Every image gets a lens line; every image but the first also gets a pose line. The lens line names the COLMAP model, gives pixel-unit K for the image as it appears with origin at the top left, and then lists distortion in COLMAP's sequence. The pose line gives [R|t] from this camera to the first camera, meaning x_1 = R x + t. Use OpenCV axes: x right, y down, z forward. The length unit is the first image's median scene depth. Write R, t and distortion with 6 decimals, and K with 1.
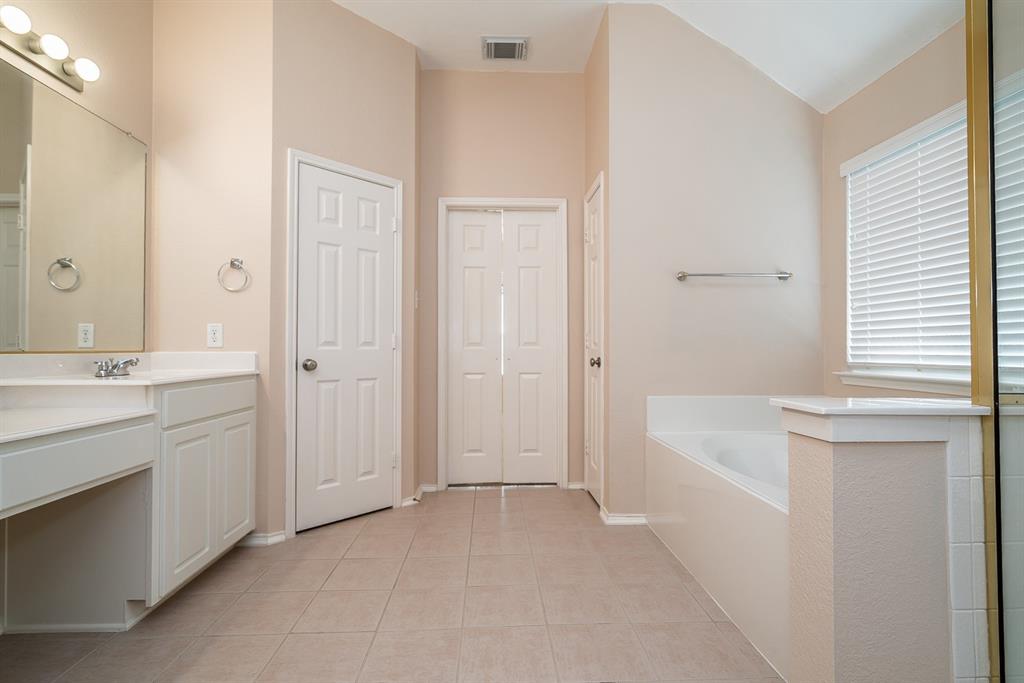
lens RADIAL K [[460.6, 0, 509.8], [0, 460.6, 341.2], [0, 0, 1]] dist [0.000641, -0.001499]
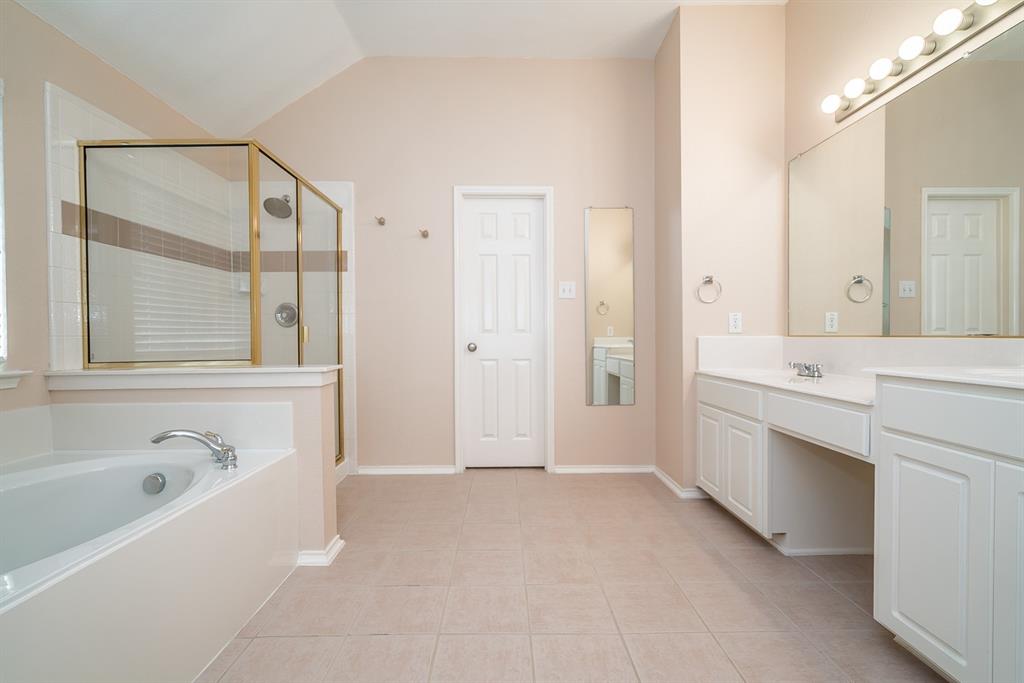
lens RADIAL K [[460.6, 0, 510.7], [0, 460.6, 340.9], [0, 0, 1]] dist [0.000641, -0.001499]
pose [[-0.999576, 0.006061, 0.028472, -0.121103], [0.005969, 0.999977, -0.003310, 0.038262], [-0.028491, -0.003139, -0.999589, 2.493976]]
